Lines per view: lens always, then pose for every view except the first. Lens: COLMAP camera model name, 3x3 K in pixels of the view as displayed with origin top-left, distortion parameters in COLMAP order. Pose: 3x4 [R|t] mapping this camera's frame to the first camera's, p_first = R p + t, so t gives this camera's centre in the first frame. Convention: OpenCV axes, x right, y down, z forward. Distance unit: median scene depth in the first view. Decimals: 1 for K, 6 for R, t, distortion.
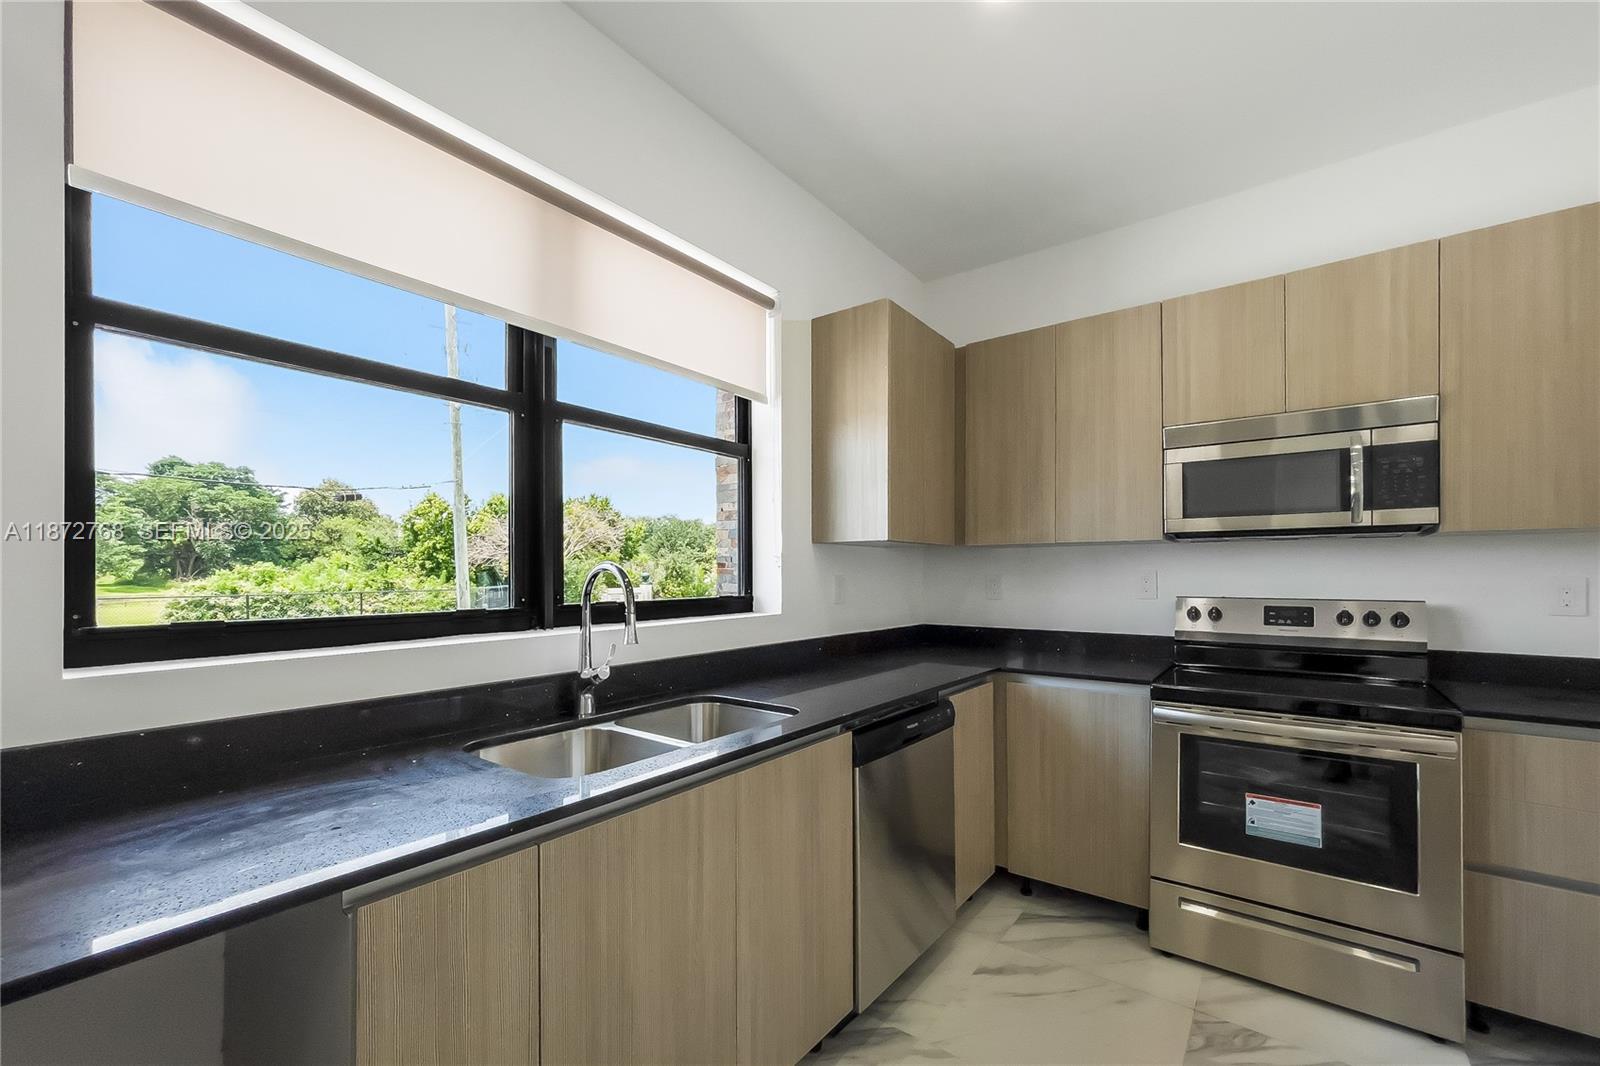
lens RADIAL K [[645.8, 0, 797.6], [0, 645.8, 573.7], [0, 0, 1]] dist [-0.008046, 0.004131]
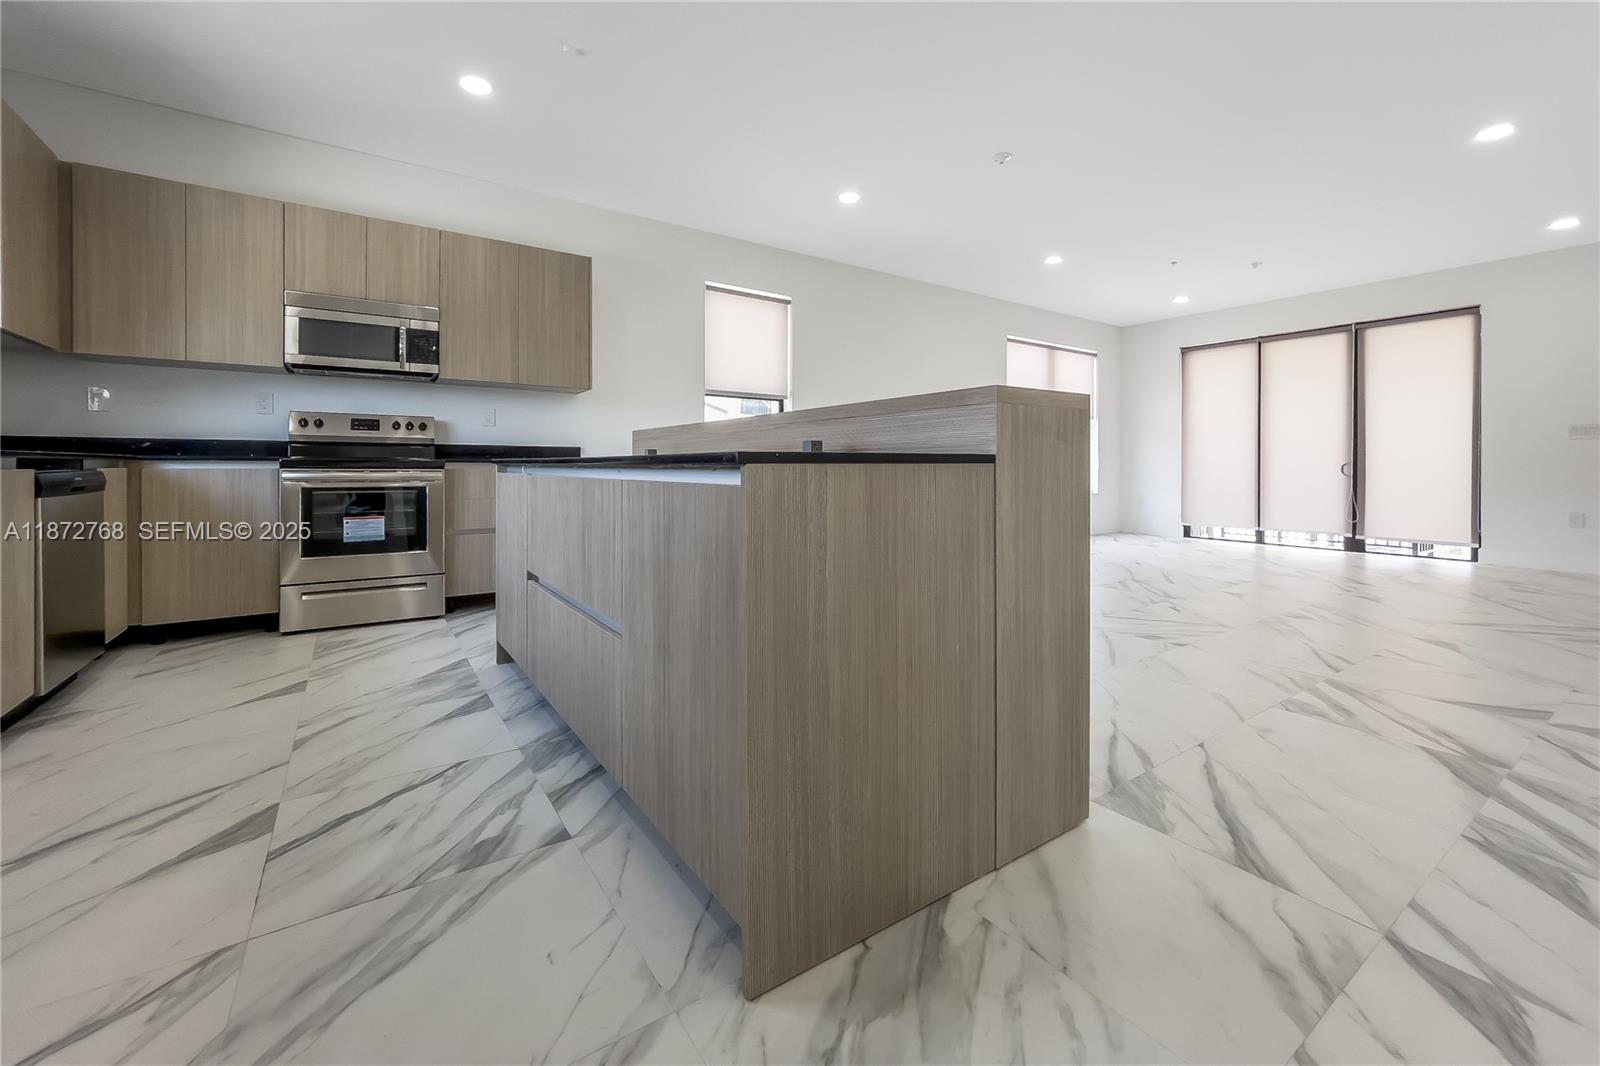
lens RADIAL K [[645.8, 0, 793.8], [0, 645.8, 468.2], [0, 0, 1]] dist [-0.008046, 0.004131]
pose [[0.314781, -0.000738, 0.949164, -0.454411], [-0.005331, 0.999983, 0.002545, 0.168225], [-0.949149, -0.005861, 0.314772, -0.555126]]
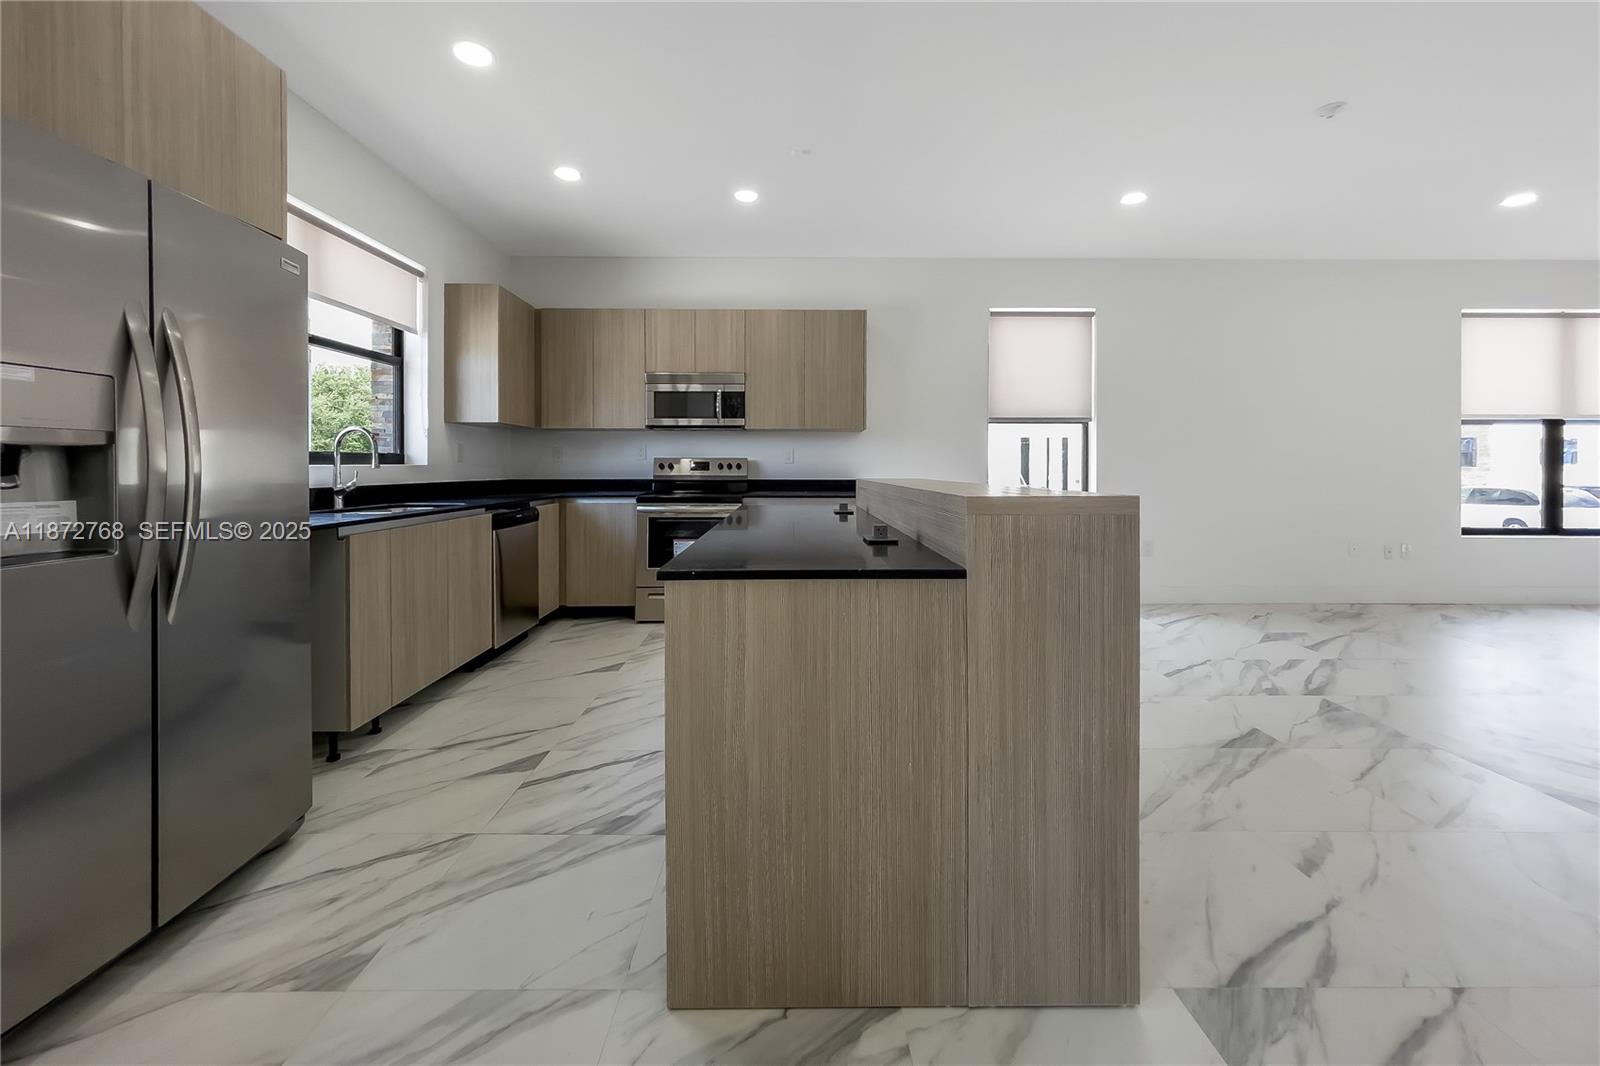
lens RADIAL K [[645.8, 0, 797.0], [0, 645.8, 471.3], [0, 0, 1]] dist [-0.008046, 0.004131]
pose [[0.790804, -0.002297, 0.612065, -0.295036], [-0.003022, 0.999966, 0.007658, 0.065707], [-0.612062, -0.007906, 0.790770, -0.895368]]
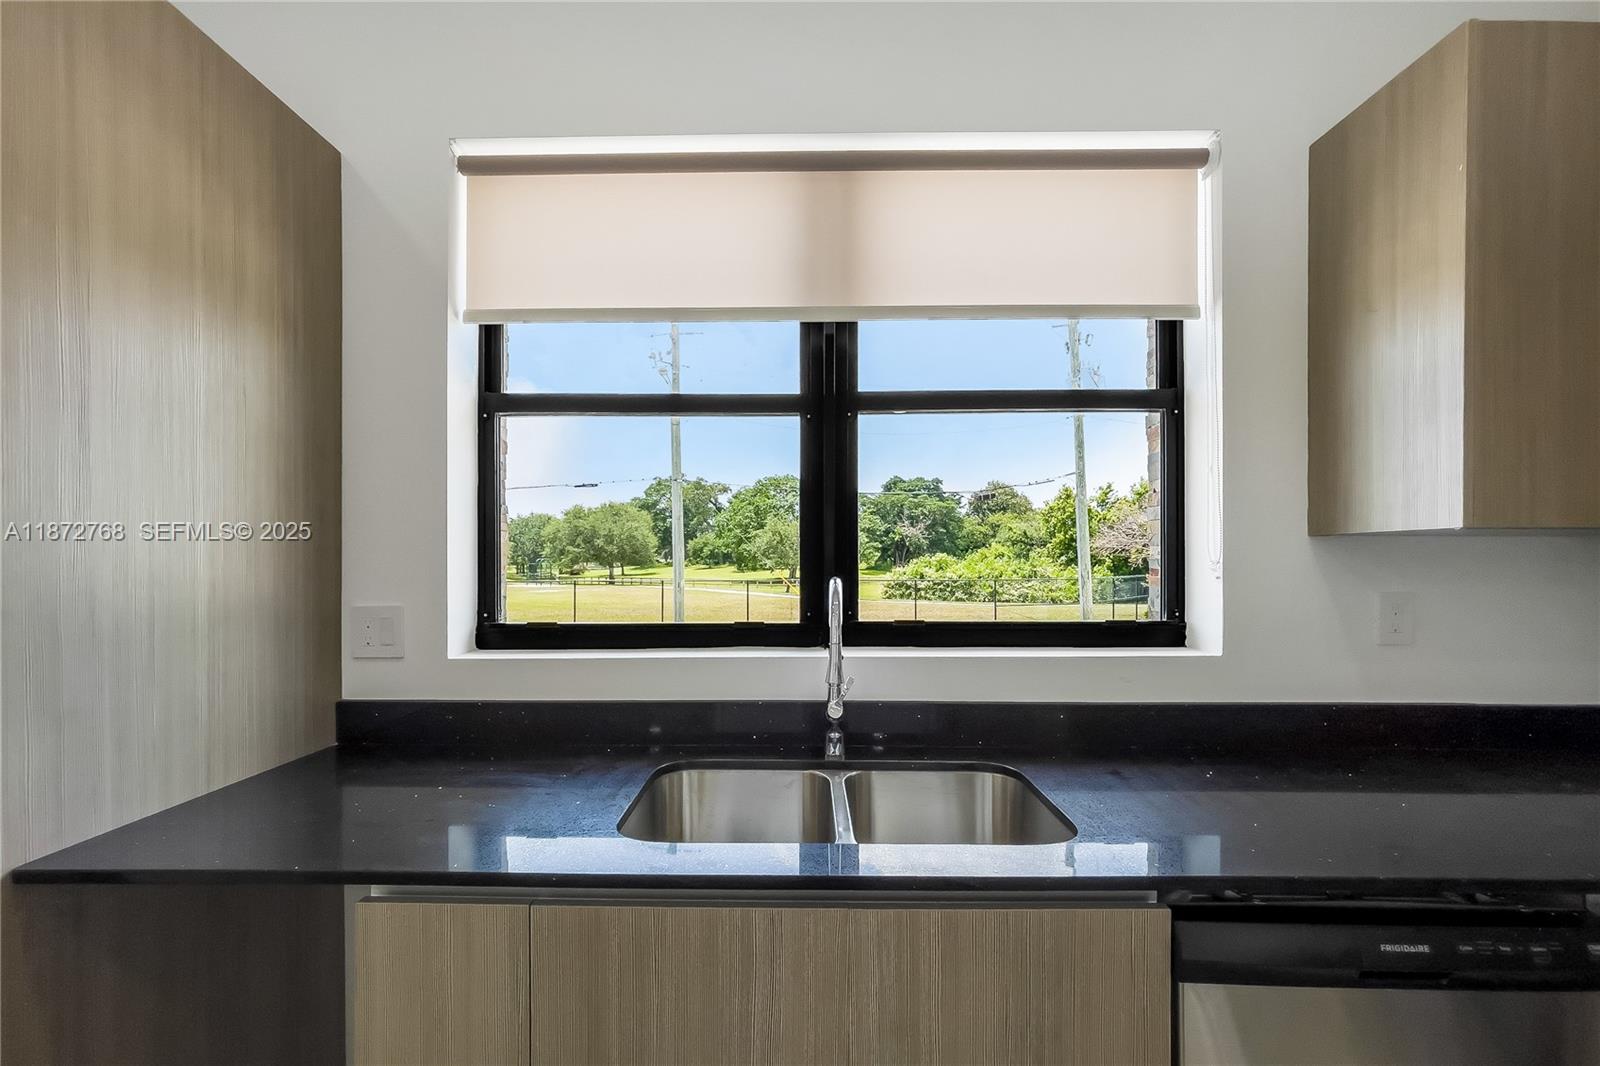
lens RADIAL K [[645.8, 0, 801.5], [0, 645.8, 563.3], [0, 0, 1]] dist [-0.008046, 0.004131]
pose [[0.600226, 0.003776, -0.799821, 0.231448], [-0.001933, 0.999993, 0.003270, -0.026592], [0.799828, -0.000417, 0.600229, 0.324307]]
